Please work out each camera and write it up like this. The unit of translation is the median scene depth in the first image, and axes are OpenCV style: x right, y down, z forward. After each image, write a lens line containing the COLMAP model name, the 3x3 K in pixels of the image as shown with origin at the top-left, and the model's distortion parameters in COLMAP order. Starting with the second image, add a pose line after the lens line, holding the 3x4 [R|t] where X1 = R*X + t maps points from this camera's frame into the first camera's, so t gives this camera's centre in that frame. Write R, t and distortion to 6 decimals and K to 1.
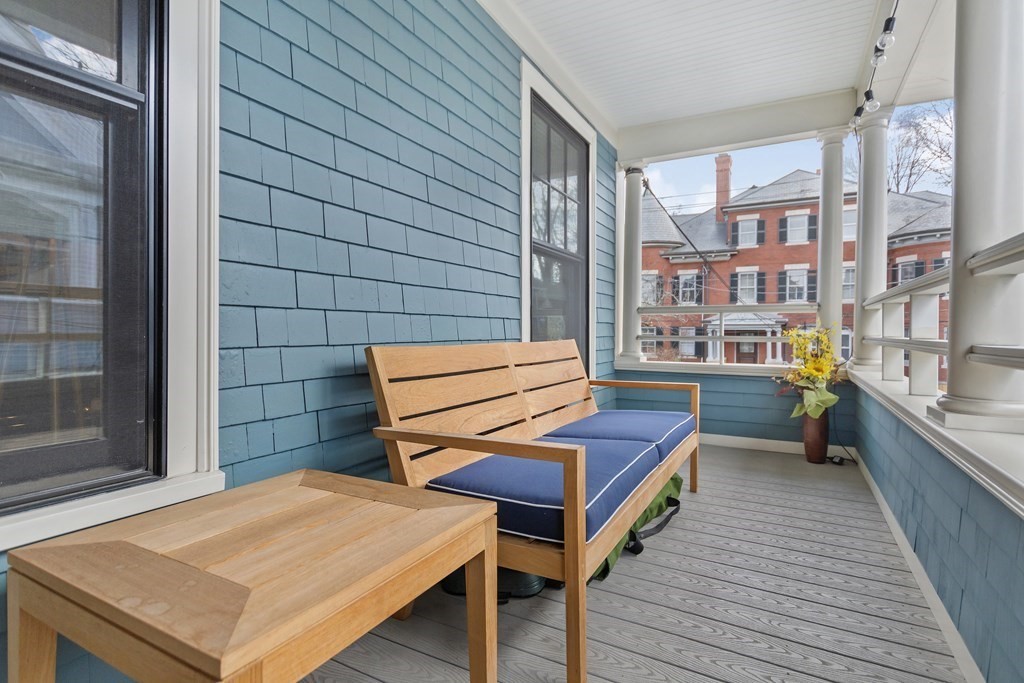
lens RADIAL K [[497.3, 0, 520.6], [0, 497.3, 335.4], [0, 0, 1]] dist [-0.000884, 0.000142]
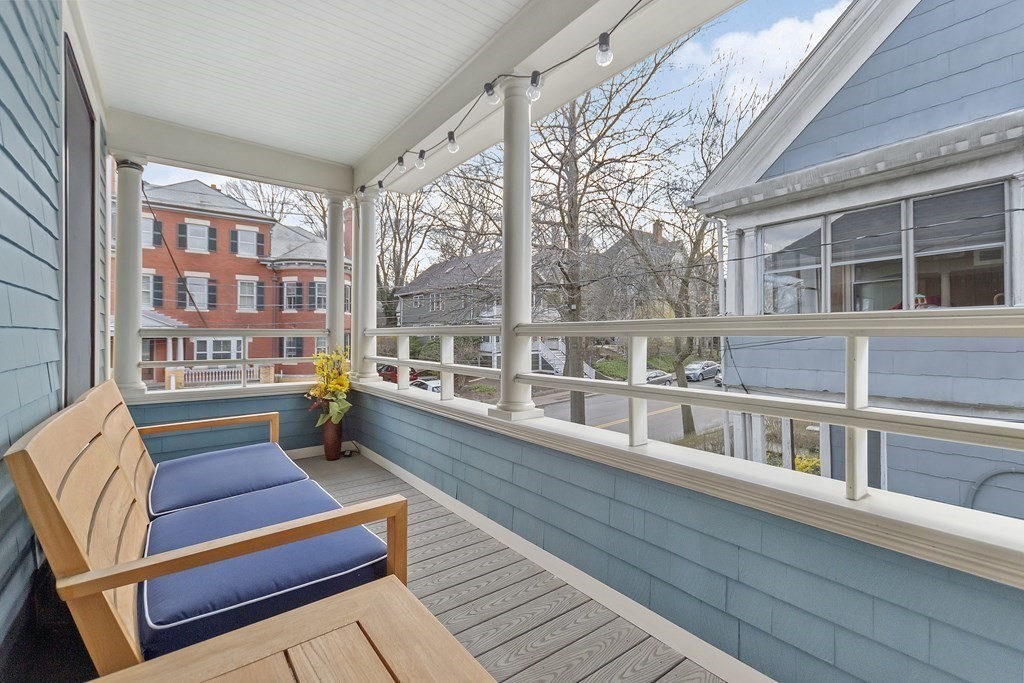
lens RADIAL K [[448.8, 0, 519.4], [0, 448.8, 337.5], [0, 0, 1]] dist [0.008654, -0.004670]
pose [[0.412074, -0.003577, 0.911143, -0.212201], [0.007338, 0.999973, 0.000607, -0.040729], [-0.911121, 0.006436, 0.412089, 0.104286]]
